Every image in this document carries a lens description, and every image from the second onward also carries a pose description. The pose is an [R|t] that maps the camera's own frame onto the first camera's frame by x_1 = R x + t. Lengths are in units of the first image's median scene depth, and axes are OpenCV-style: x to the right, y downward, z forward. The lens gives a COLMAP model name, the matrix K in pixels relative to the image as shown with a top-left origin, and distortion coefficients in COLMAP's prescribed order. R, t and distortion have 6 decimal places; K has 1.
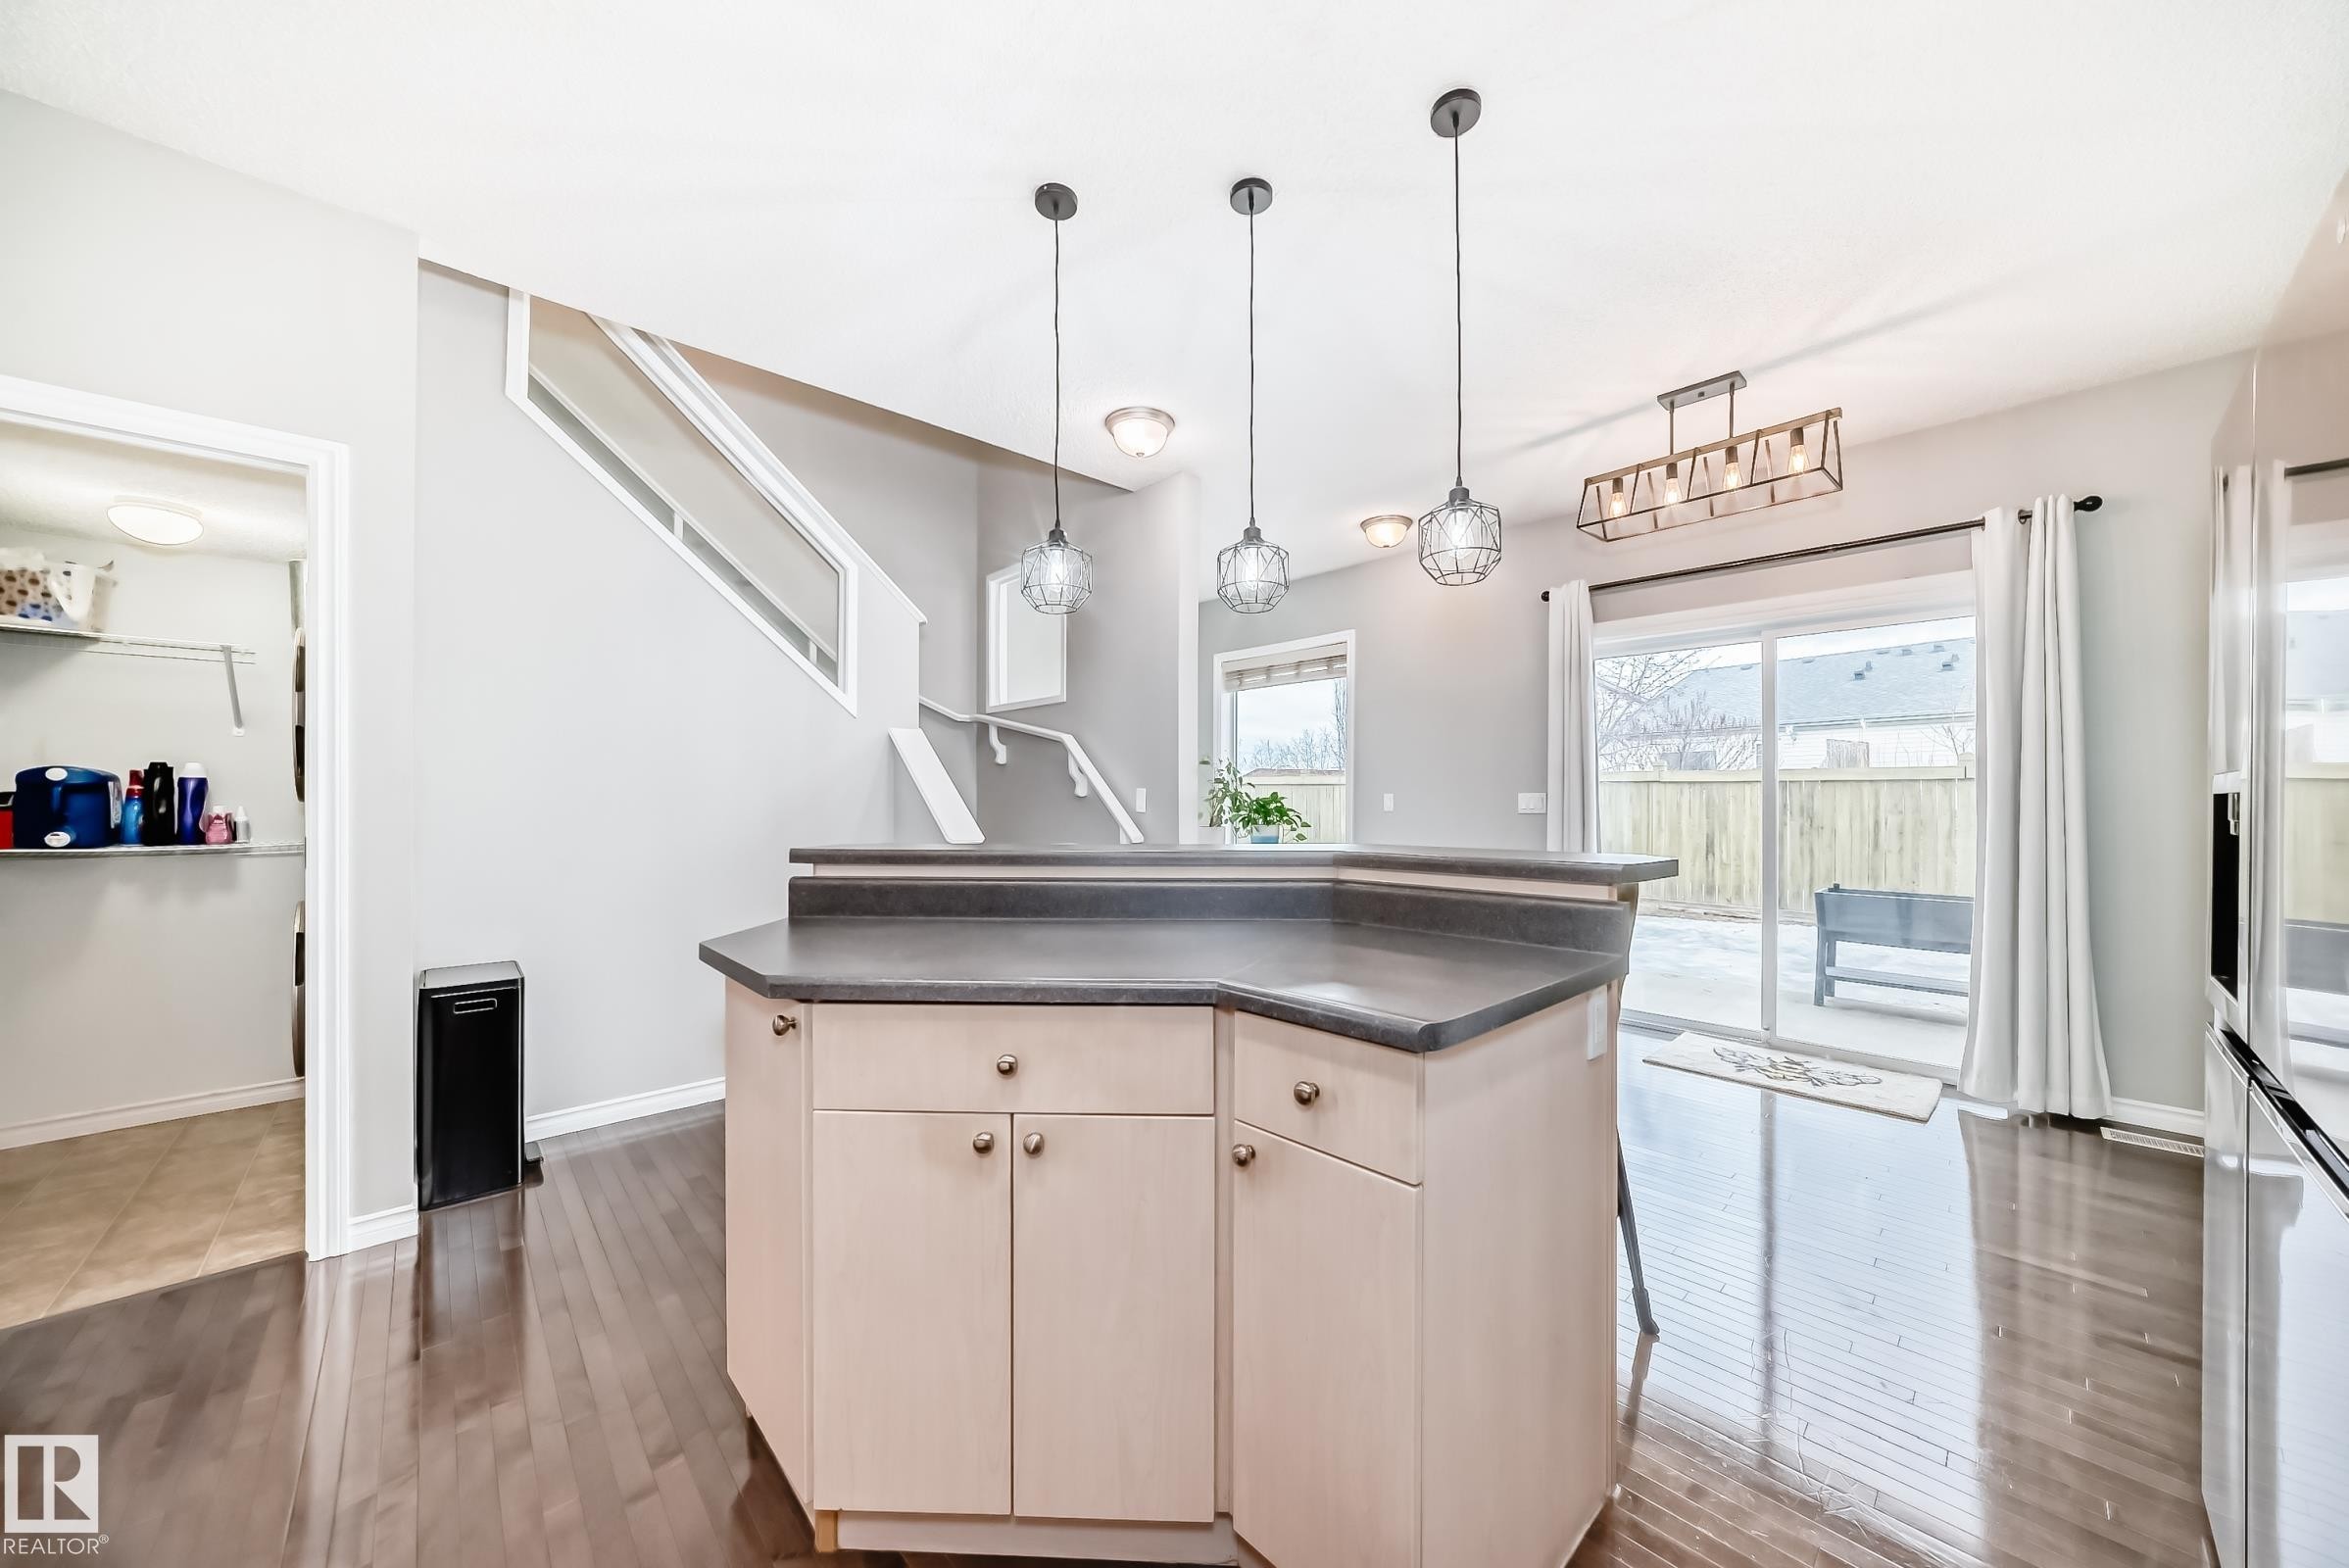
lens RADIAL K [[817.8, 0, 1178.9], [0, 817.8, 797.2], [0, 0, 1]] dist [-0.017939, 0.001396]
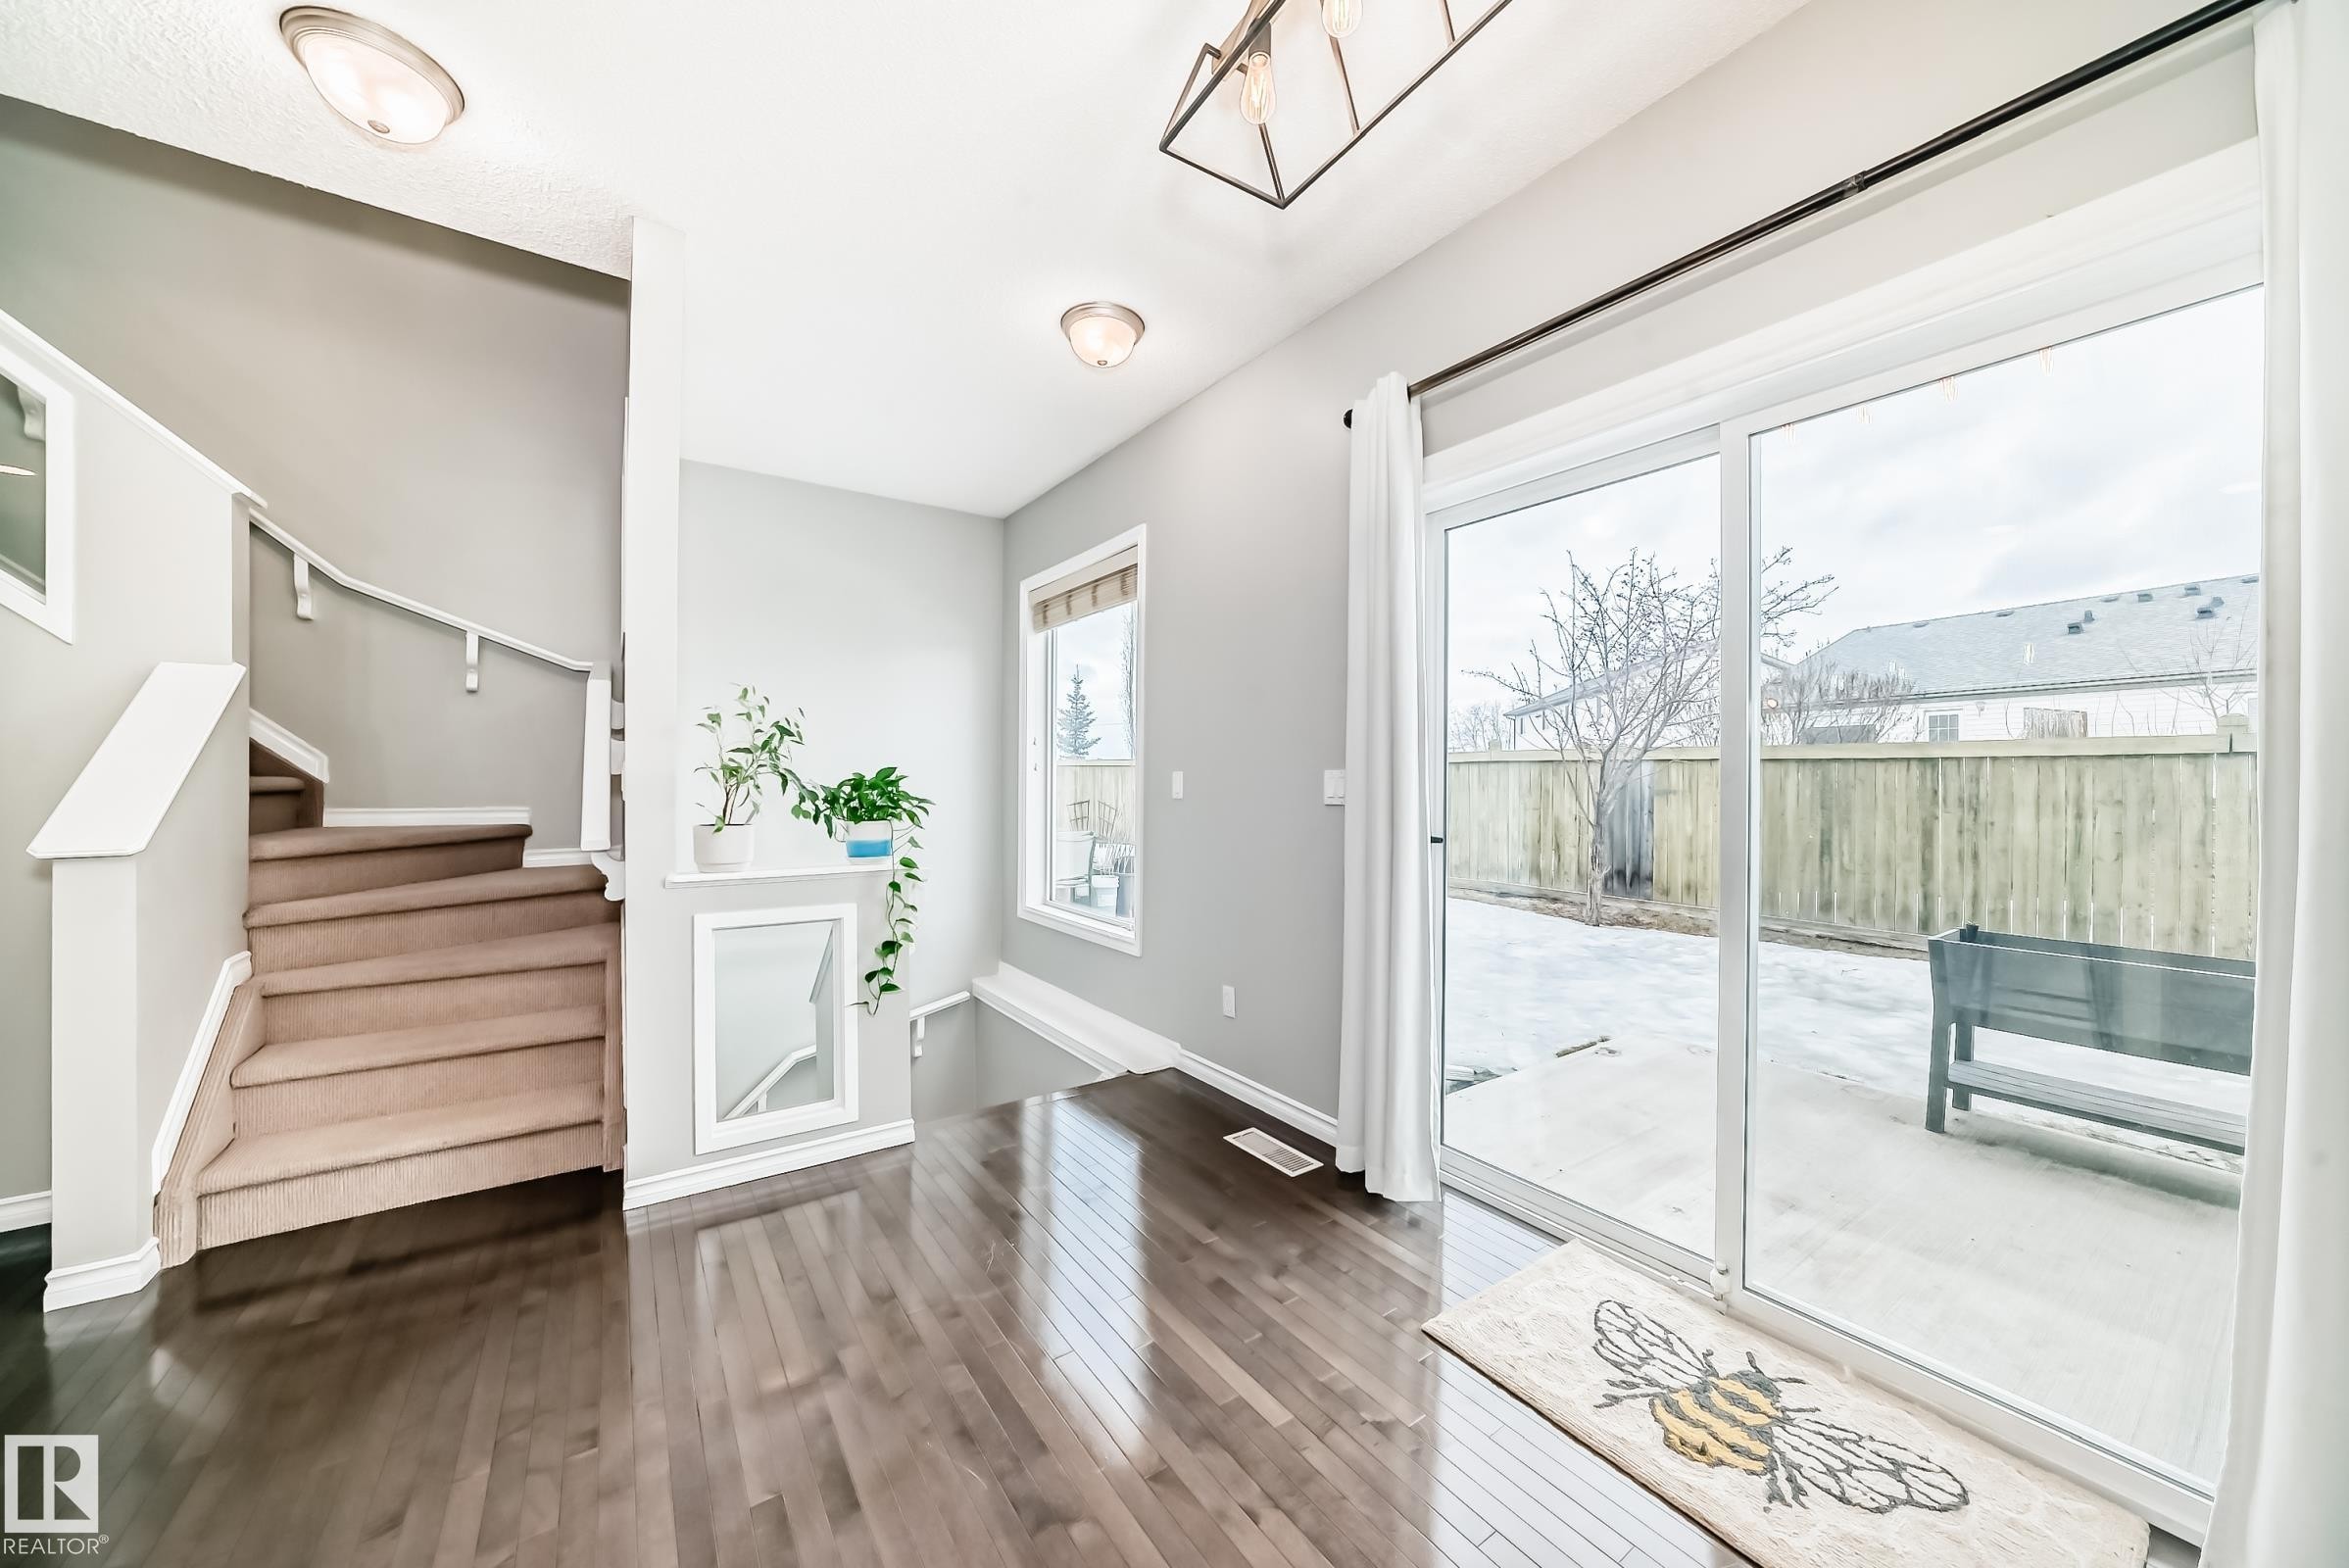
lens RADIAL K [[817.8, 0, 1167.1], [0, 817.8, 785.4], [0, 0, 1]] dist [-0.017939, 0.001396]
pose [[0.988041, 0.003474, -0.154153, 0.419791], [-0.002477, 0.999975, 0.006659, 0.003356], [0.154172, -0.006197, 0.988025, 0.430812]]
